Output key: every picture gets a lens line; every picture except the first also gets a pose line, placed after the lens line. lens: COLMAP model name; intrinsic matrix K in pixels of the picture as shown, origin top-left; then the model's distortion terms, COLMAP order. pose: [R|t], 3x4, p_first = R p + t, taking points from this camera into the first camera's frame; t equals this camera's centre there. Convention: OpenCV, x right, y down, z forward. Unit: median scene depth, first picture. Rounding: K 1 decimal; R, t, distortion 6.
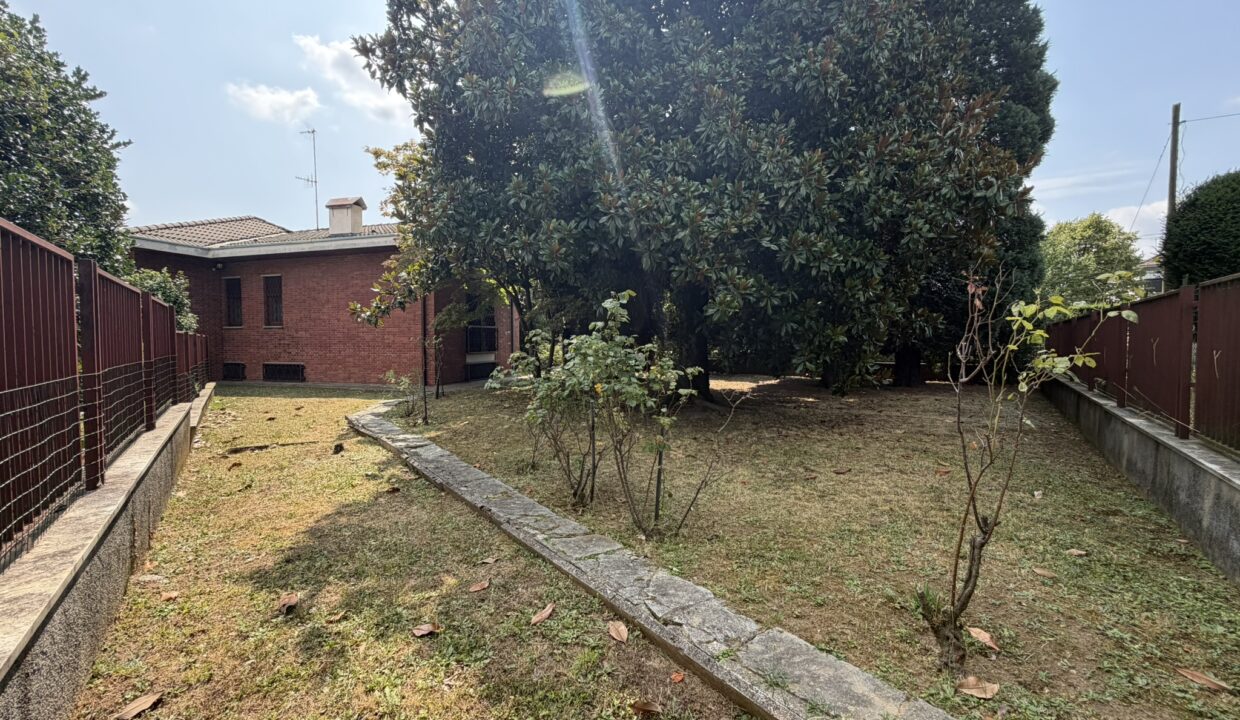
lens RADIAL K [[494.5, 0, 615.8], [0, 494.5, 355.6], [0, 0, 1]] dist [0.000809, 0.000061]
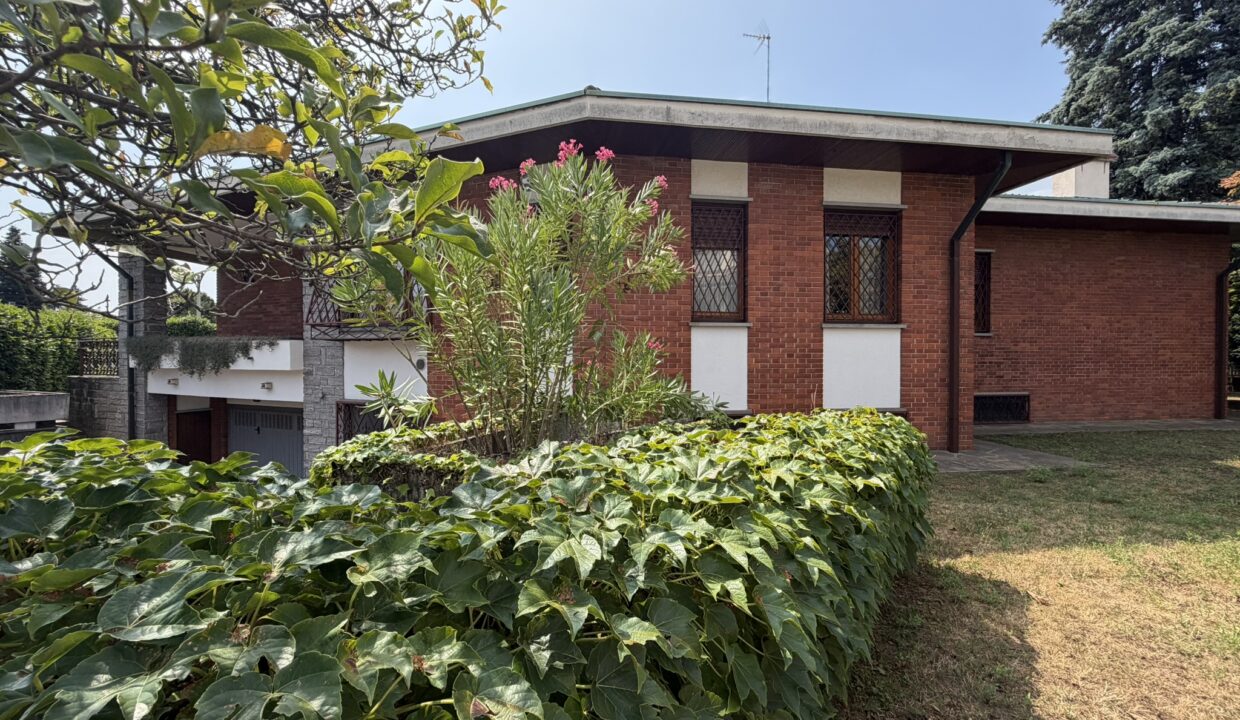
lens RADIAL K [[494.5, 0, 615.8], [0, 494.5, 355.6], [0, 0, 1]] dist [0.000809, 0.000061]
pose [[0.912713, -0.000354, 0.408601, -1.474941], [0.010095, 0.999714, -0.021684, -0.025615], [-0.408477, 0.023916, 0.912455, 0.682700]]
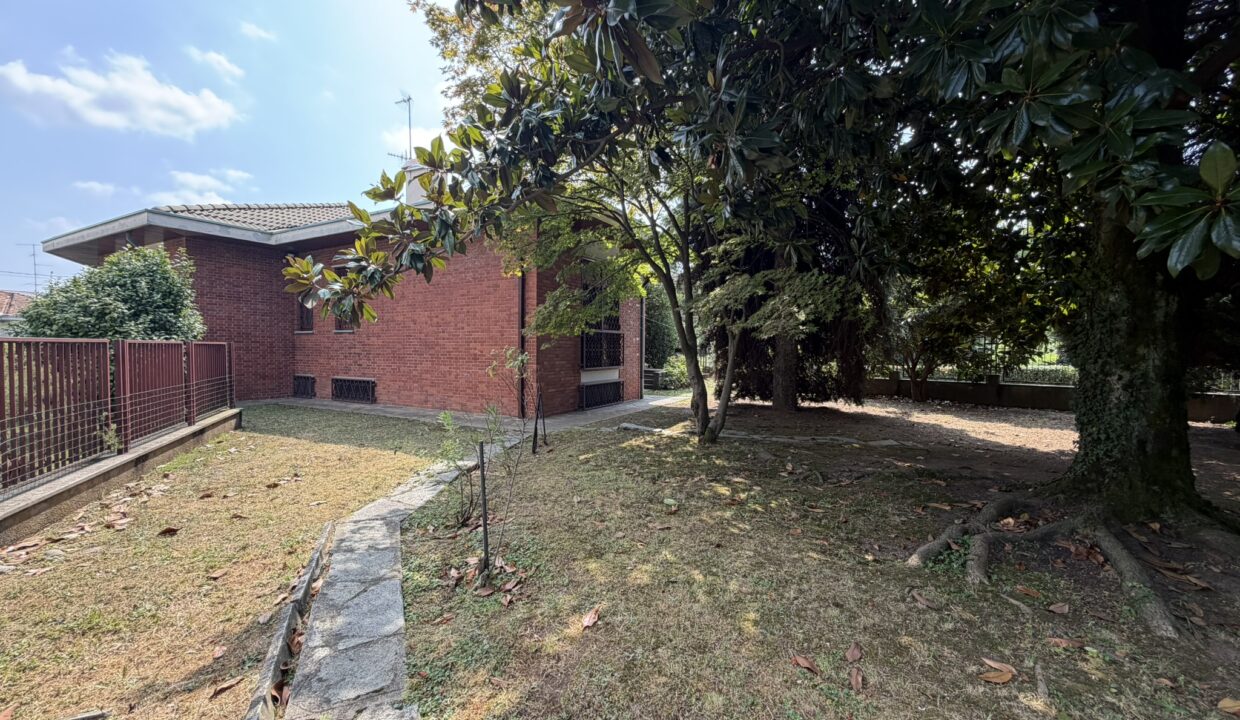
lens RADIAL K [[494.5, 0, 615.8], [0, 494.5, 355.6], [0, 0, 1]] dist [0.000809, 0.000061]
pose [[0.976925, 0.011134, -0.213291, -0.115948], [-0.014243, 0.999813, -0.013045, -0.017214], [0.213106, 0.015781, 0.976902, 0.362350]]
